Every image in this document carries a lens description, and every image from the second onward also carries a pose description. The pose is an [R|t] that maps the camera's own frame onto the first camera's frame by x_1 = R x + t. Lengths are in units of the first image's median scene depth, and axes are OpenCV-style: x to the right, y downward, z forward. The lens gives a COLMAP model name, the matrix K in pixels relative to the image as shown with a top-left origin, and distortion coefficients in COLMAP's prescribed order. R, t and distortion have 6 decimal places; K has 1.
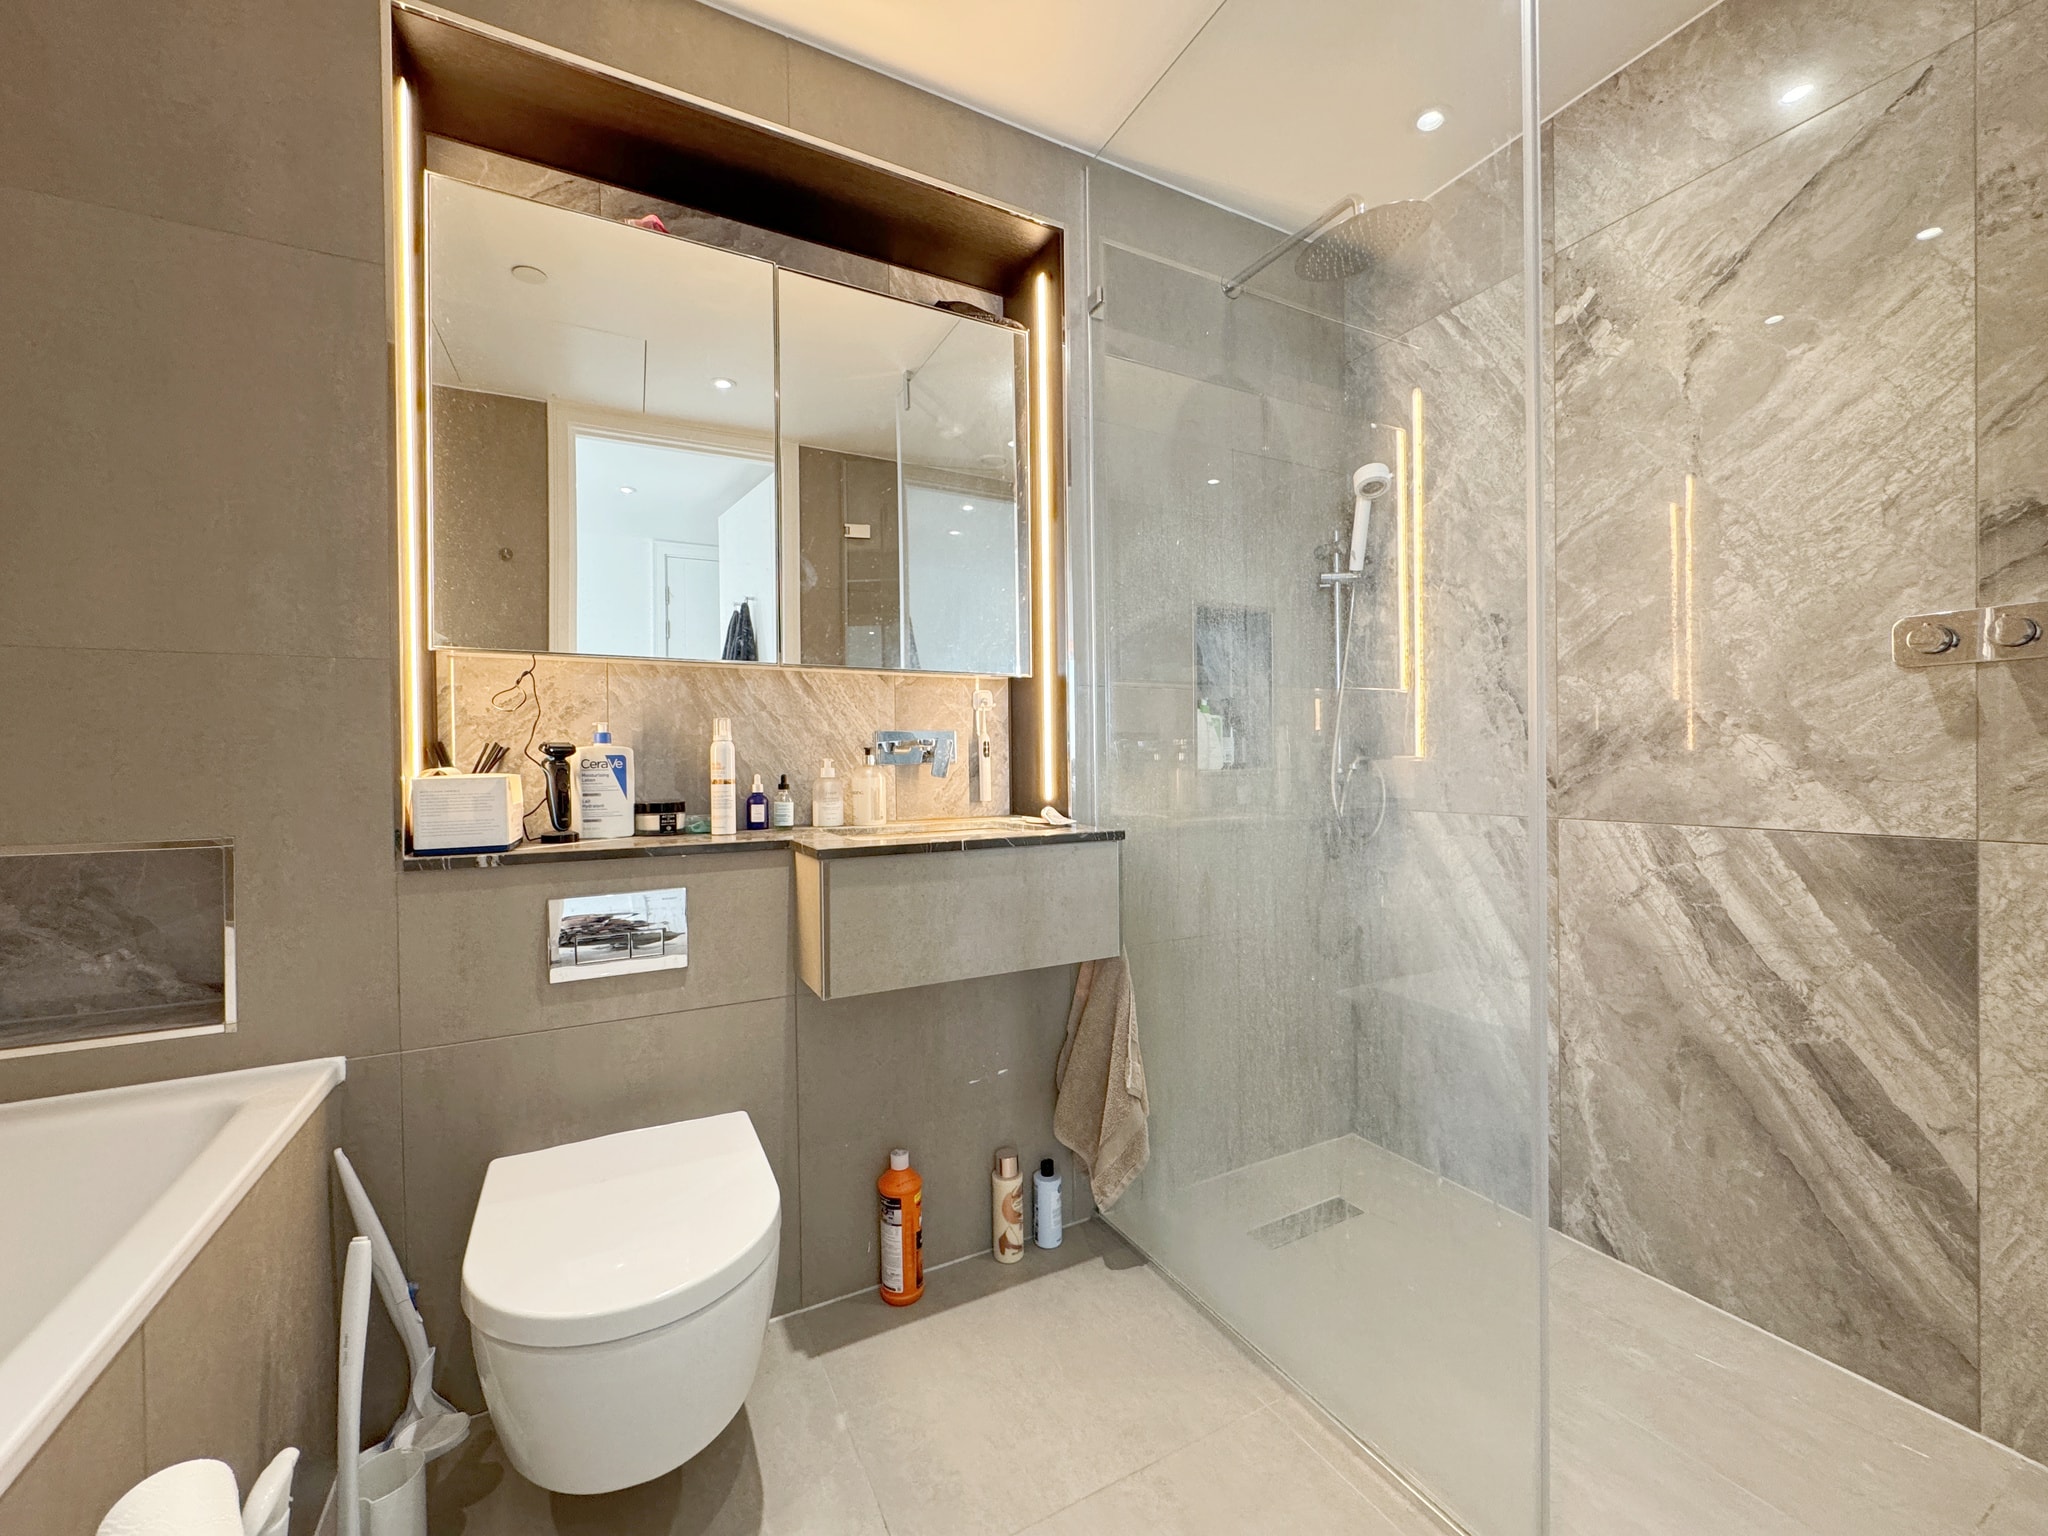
lens RADIAL K [[818.2, 0, 1022.6], [0, 818.2, 768.3], [0, 0, 1]] dist [-0.005253, 0.001016]
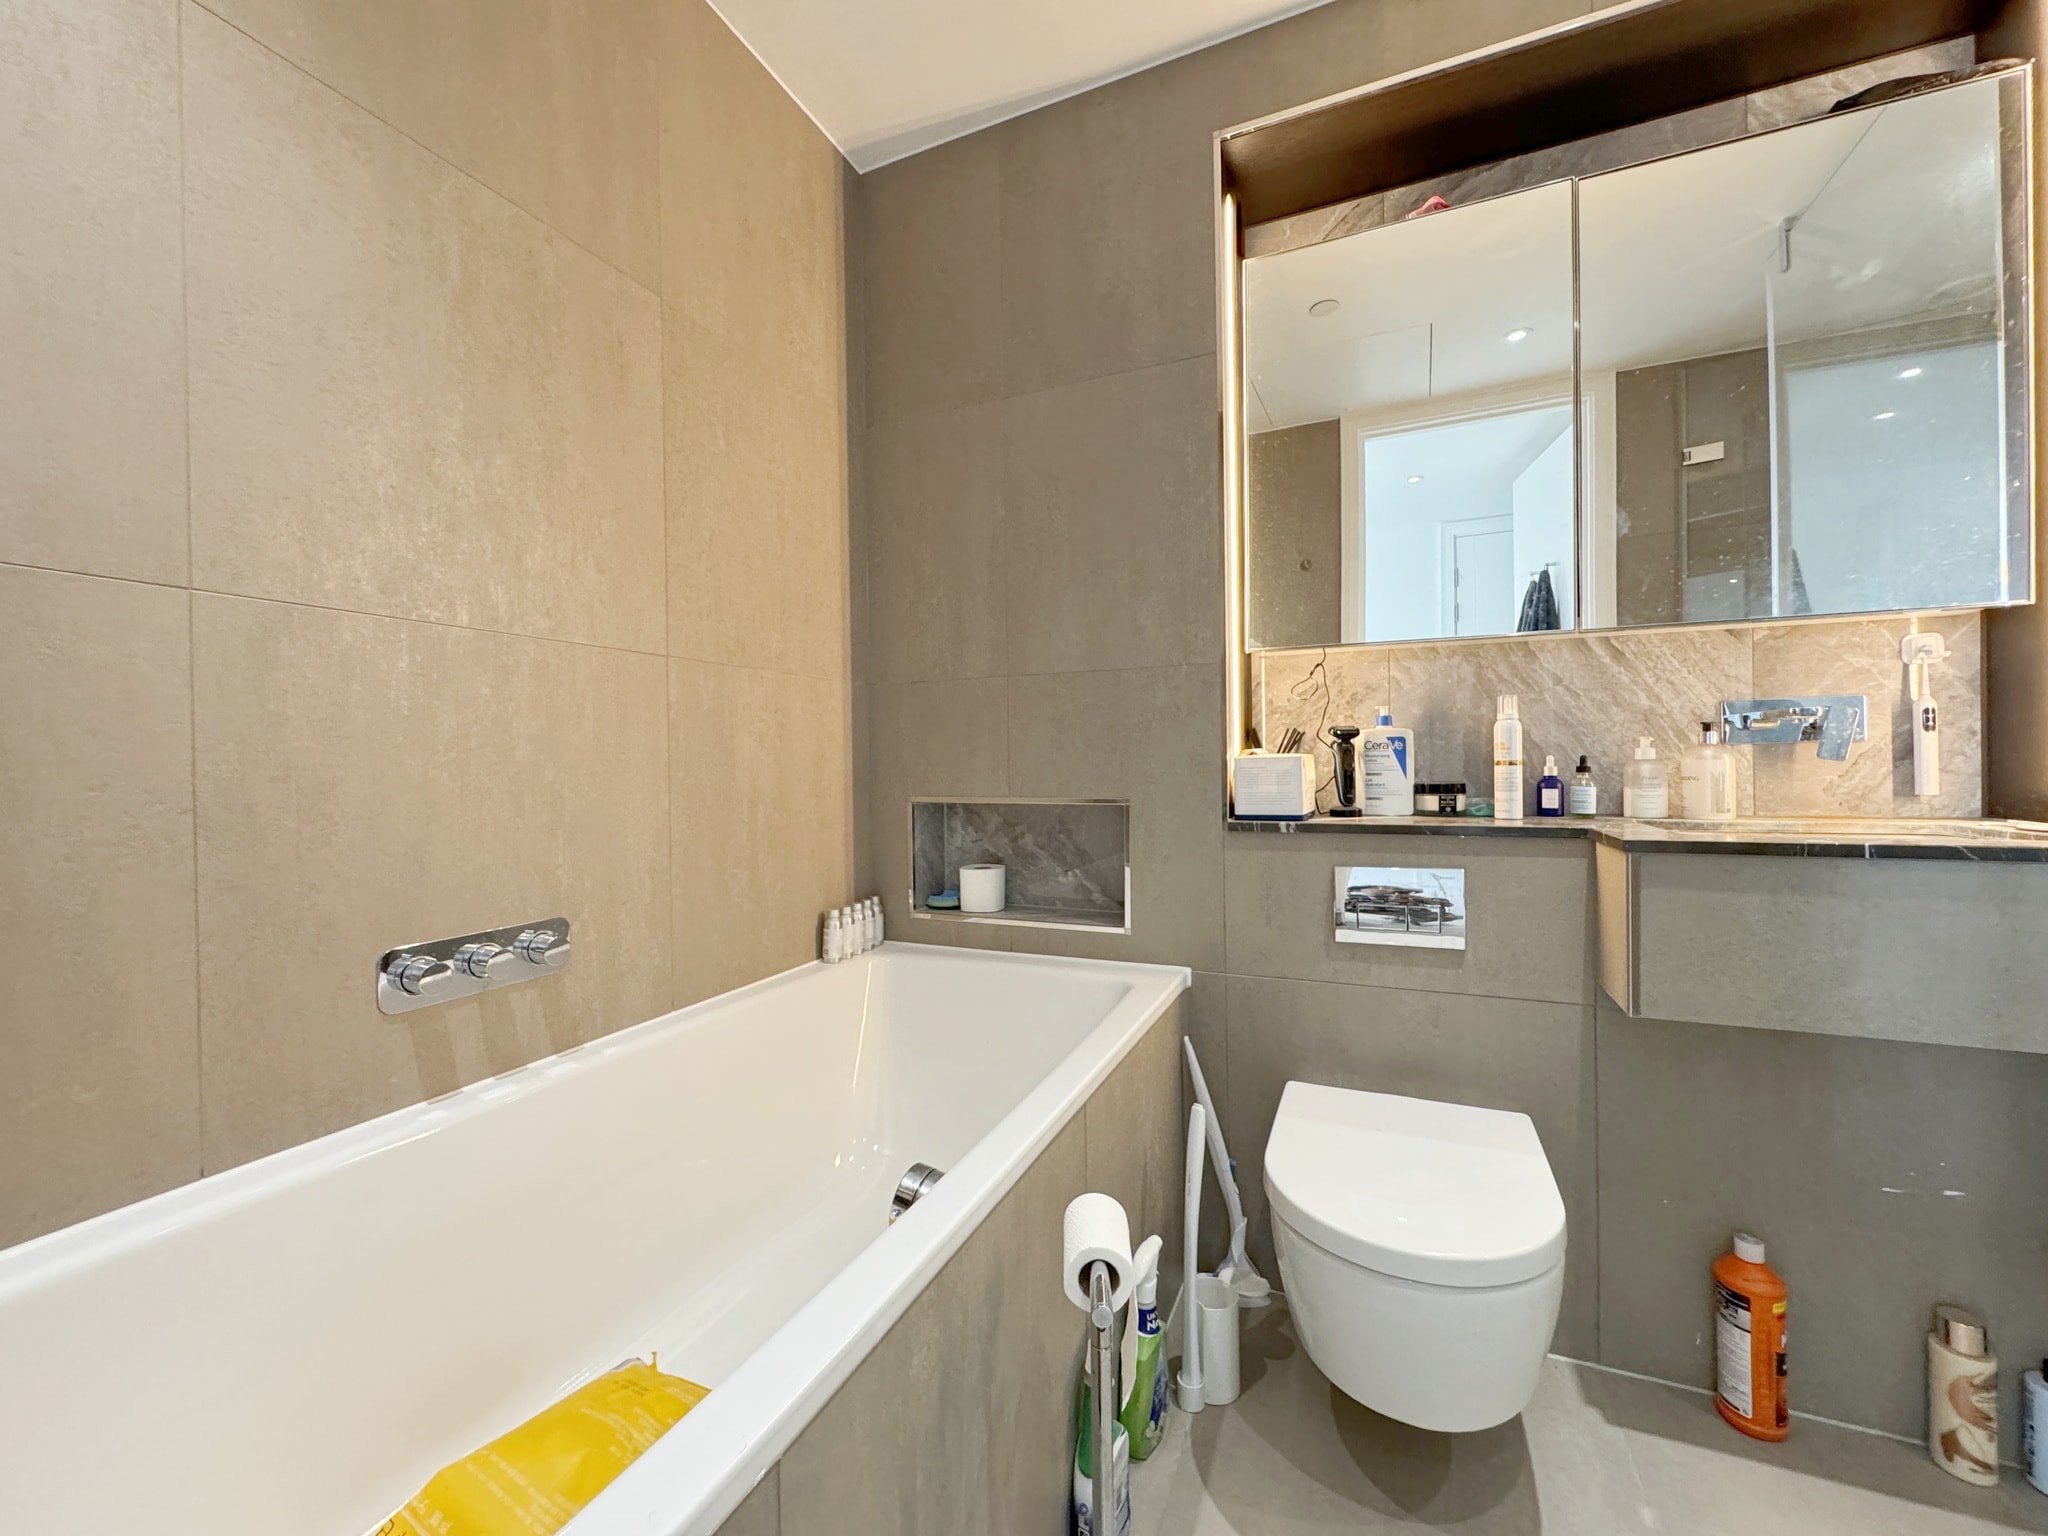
lens RADIAL K [[818.2, 0, 1020.5], [0, 818.2, 767.9], [0, 0, 1]] dist [-0.005253, 0.001016]
pose [[0.619435, 0.008842, -0.784998, 0.024165], [0.000016, 0.999936, 0.011276, 0.011607], [0.785048, -0.006997, 0.619395, -0.023352]]
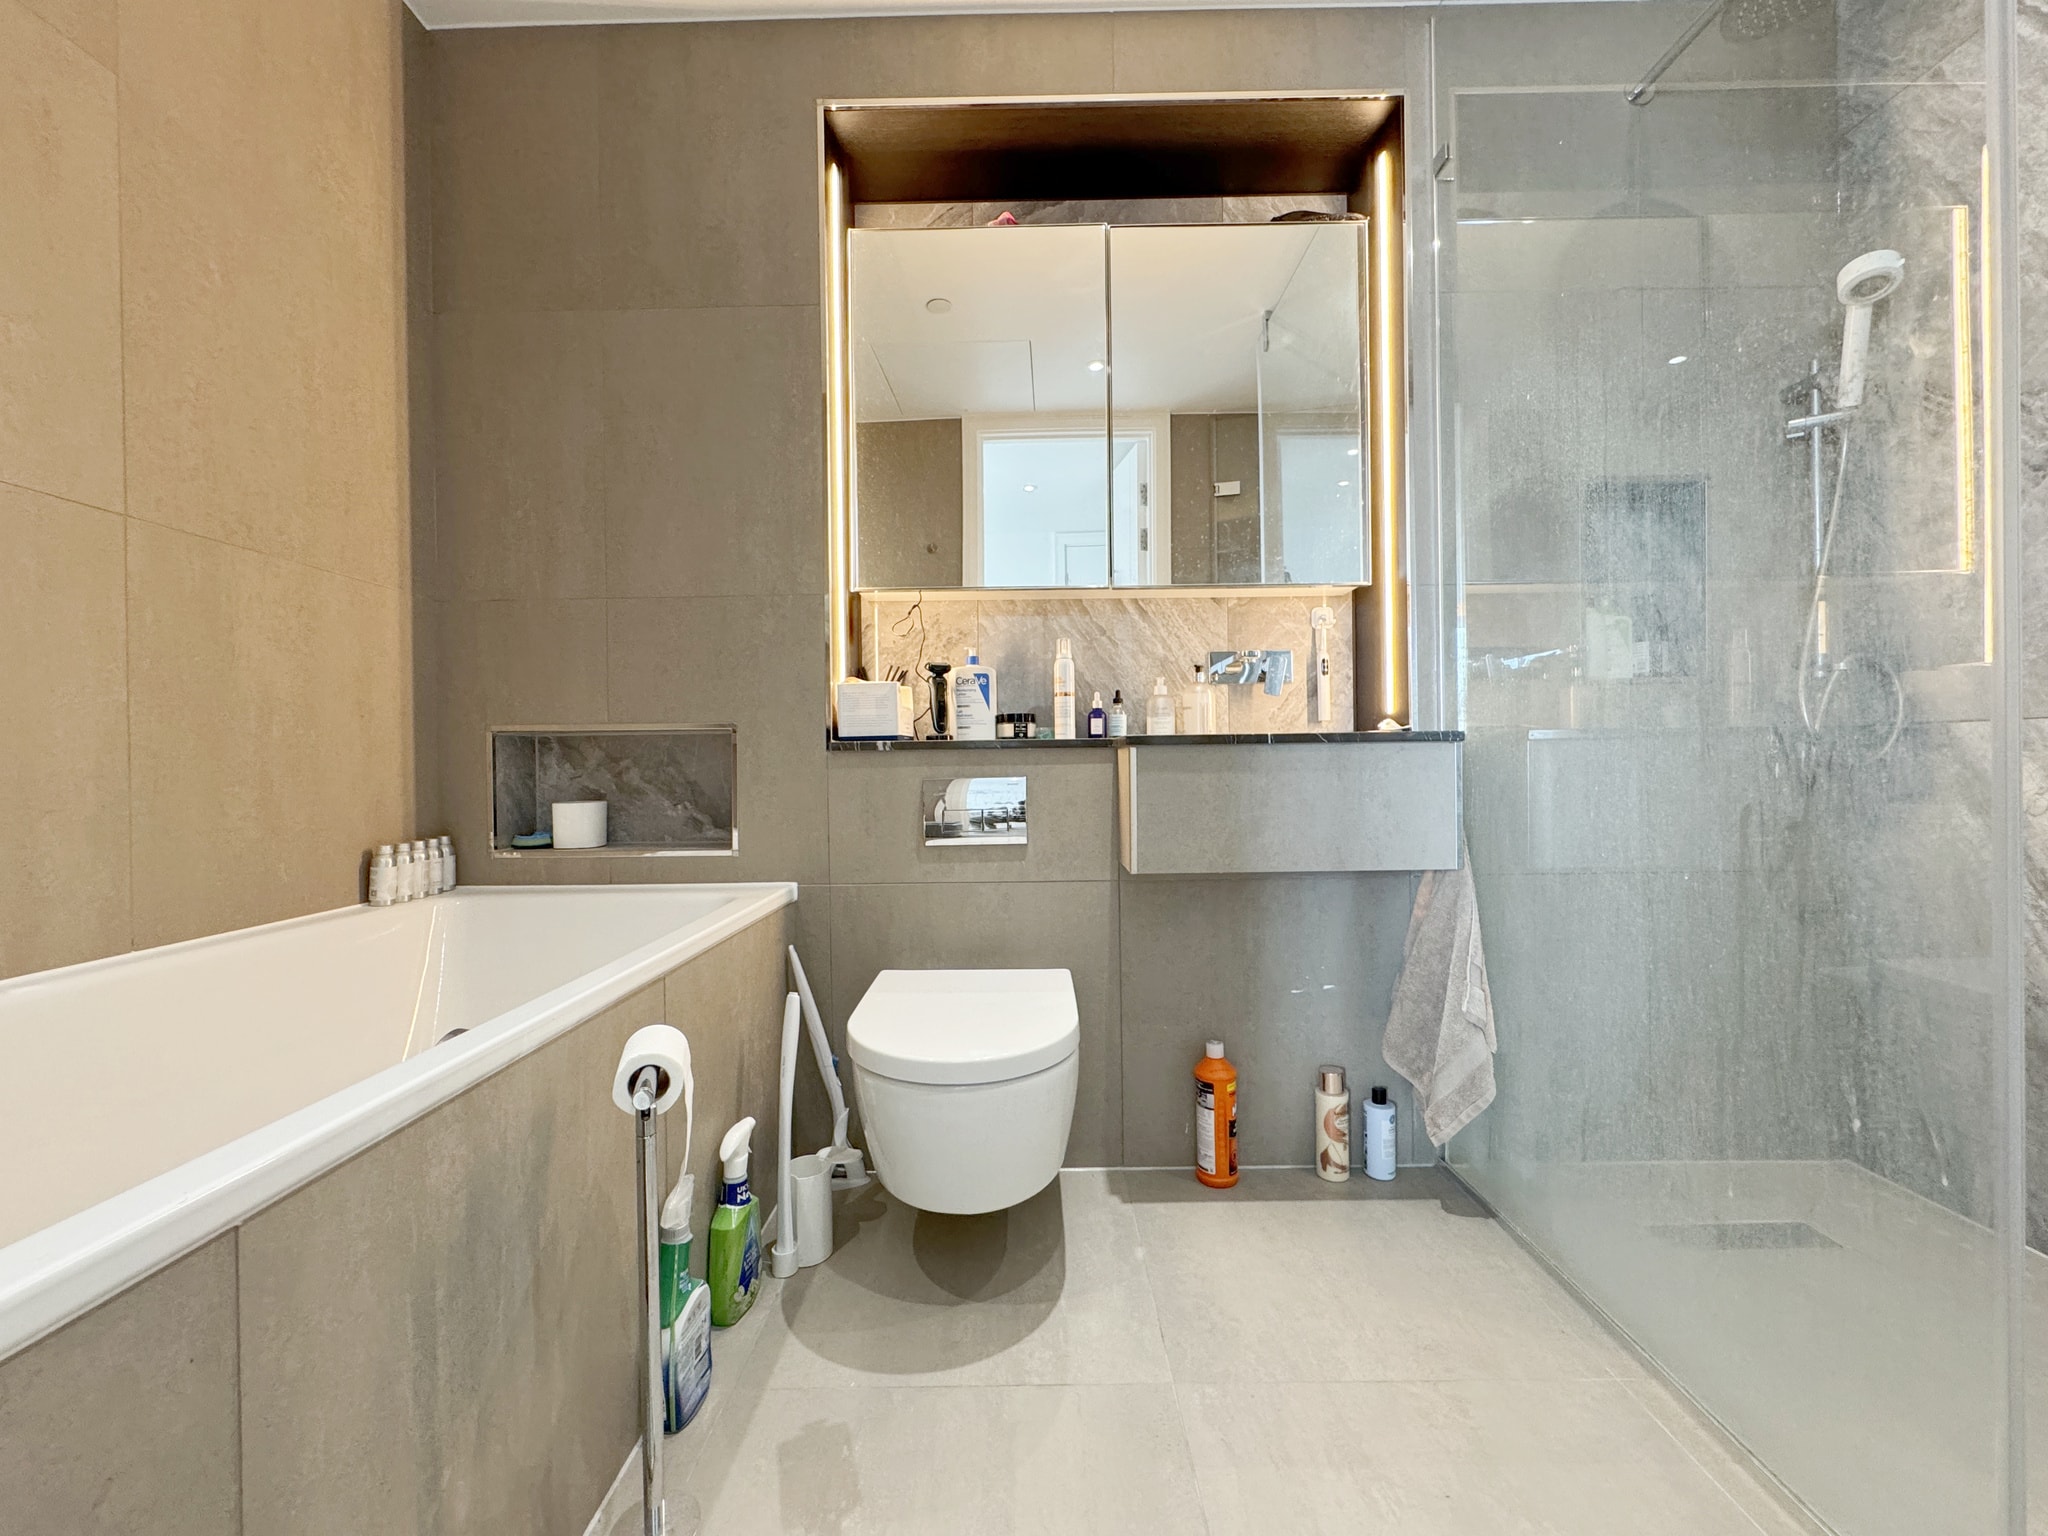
lens RADIAL K [[818.2, 0, 1021.5], [0, 818.2, 768.8], [0, 0, 1]] dist [-0.005253, 0.001016]
pose [[0.879623, 0.003581, -0.475658, 0.124932], [-0.001363, 0.999987, 0.005008, 0.115533], [0.475670, -0.003756, 0.879616, -0.030198]]
